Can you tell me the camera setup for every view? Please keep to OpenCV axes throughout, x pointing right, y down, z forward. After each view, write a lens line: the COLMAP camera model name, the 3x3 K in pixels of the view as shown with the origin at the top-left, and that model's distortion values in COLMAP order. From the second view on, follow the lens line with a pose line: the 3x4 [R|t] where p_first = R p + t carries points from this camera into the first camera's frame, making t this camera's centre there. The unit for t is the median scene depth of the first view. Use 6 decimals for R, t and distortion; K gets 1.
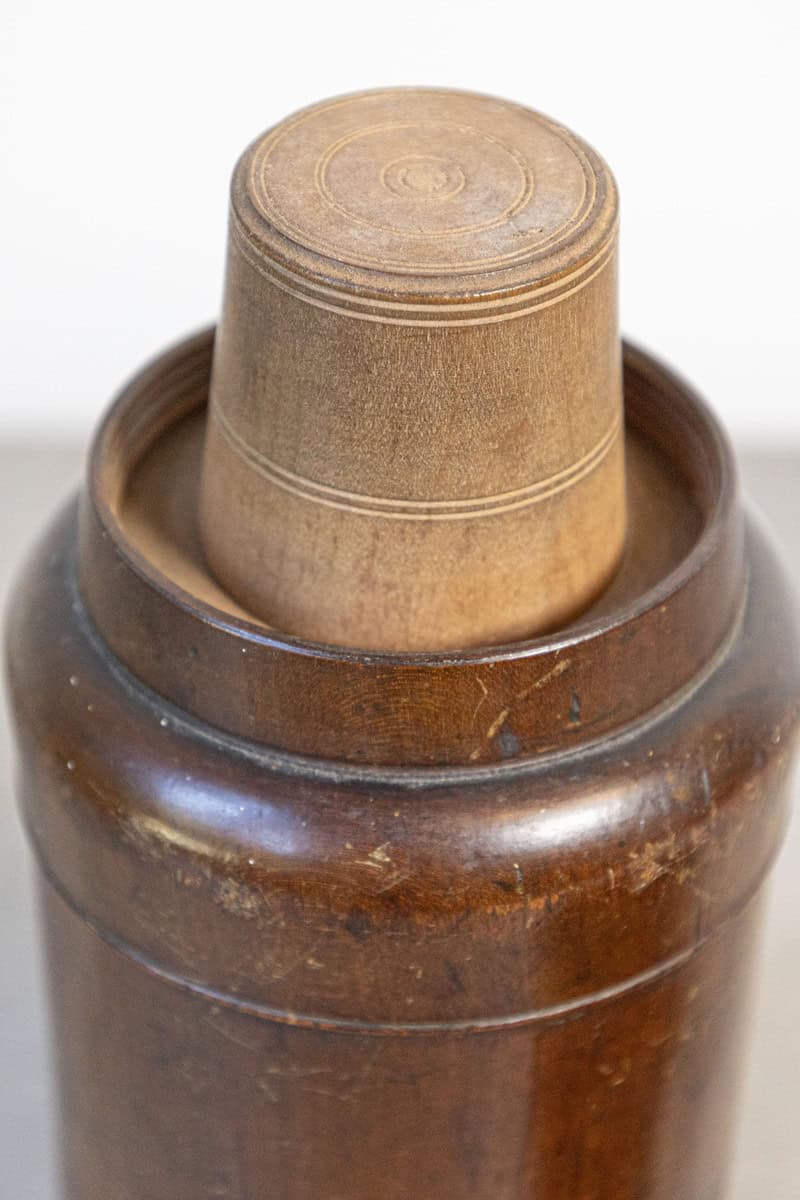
lens RADIAL K [[2999.9, 0, 439.6], [0, 2999.9, 552.1], [0, 0, 1]] dist [0.287632, 0.000000]
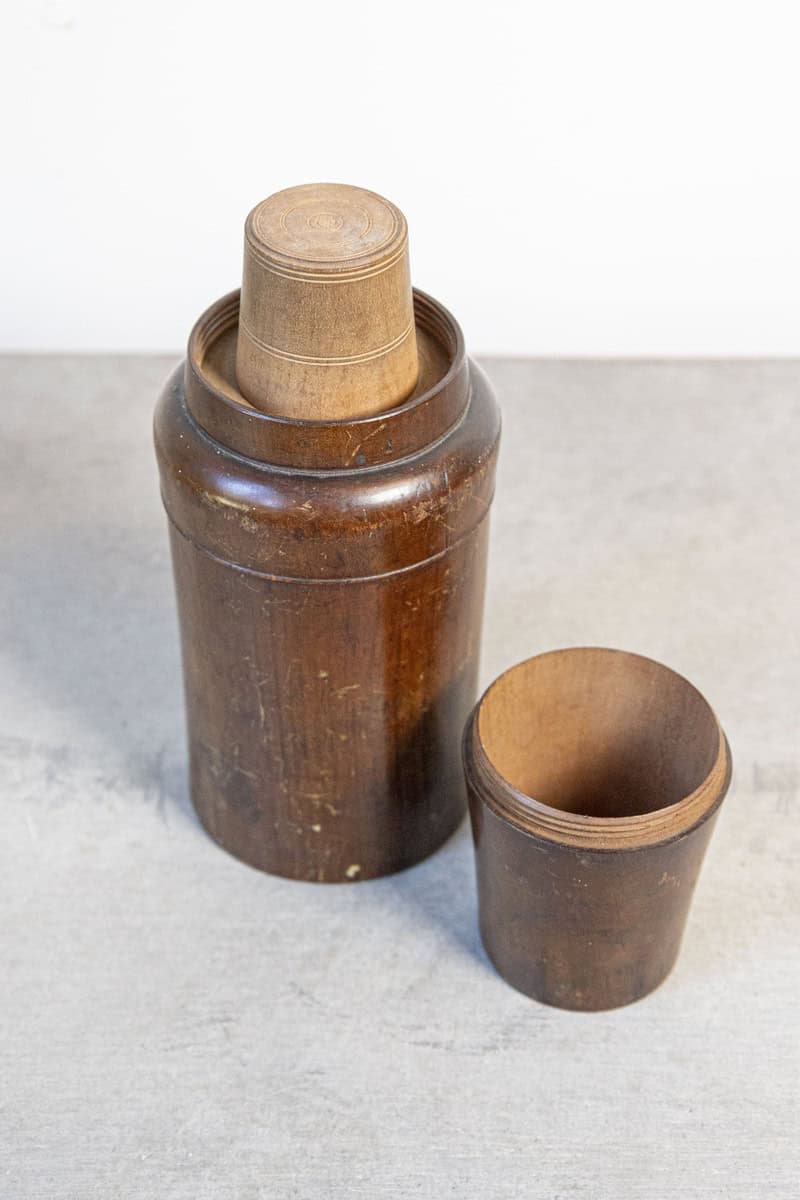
lens RADIAL K [[1863.2, 0, 412.1], [0, 1863.2, 492.7], [0, 0, 1]] dist [0.242803, 0.000000]
pose [[0.999728, 0.001458, -0.023297, 0.097279], [-0.001074, 0.999864, 0.016466, 0.065129], [0.023318, -0.016437, 0.999593, -0.479613]]
